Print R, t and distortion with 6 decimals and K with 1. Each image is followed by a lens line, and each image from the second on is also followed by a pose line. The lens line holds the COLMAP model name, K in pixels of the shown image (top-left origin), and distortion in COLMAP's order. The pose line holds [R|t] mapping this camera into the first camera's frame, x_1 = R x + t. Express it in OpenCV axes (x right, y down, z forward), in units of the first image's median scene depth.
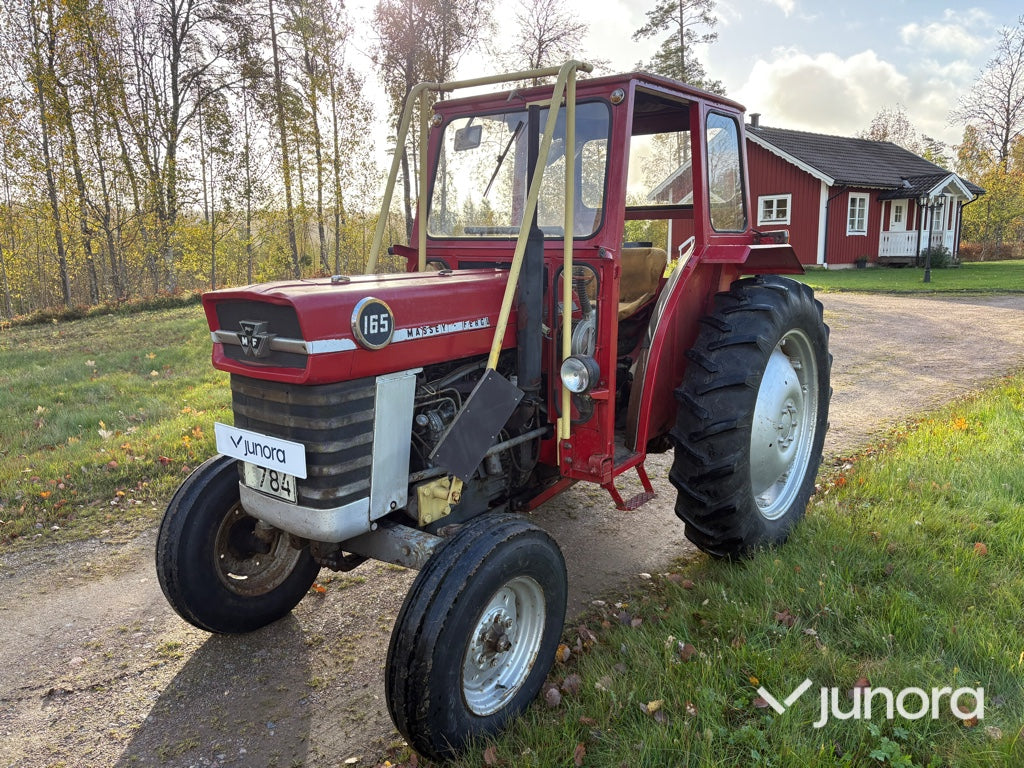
lens RADIAL K [[769.1, 0, 507.5], [0, 769.1, 375.1], [0, 0, 1]] dist [0.056064, -0.057771]
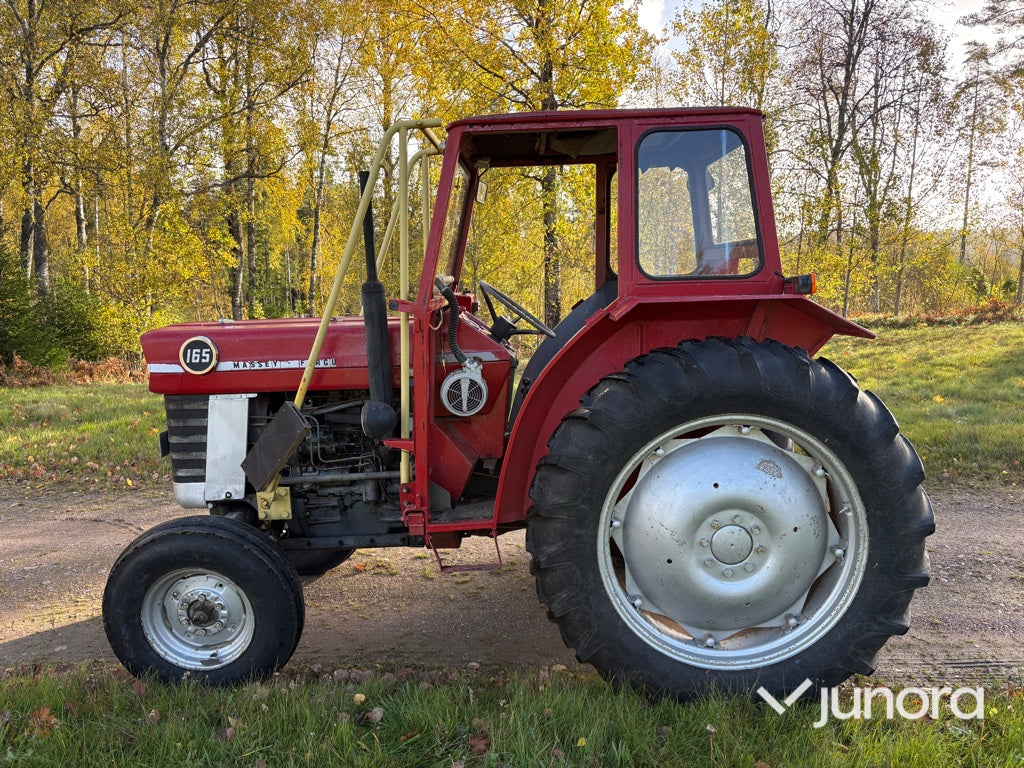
lens RADIAL K [[774.1, 0, 514.0], [0, 774.1, 385.3], [0, 0, 1]] dist [0.036978, -0.005304]
pose [[0.593552, 0.107085, -0.797640, 0.984169], [-0.121197, 0.991699, 0.042951, -0.110173], [0.795618, 0.071178, 0.601603, 0.483226]]
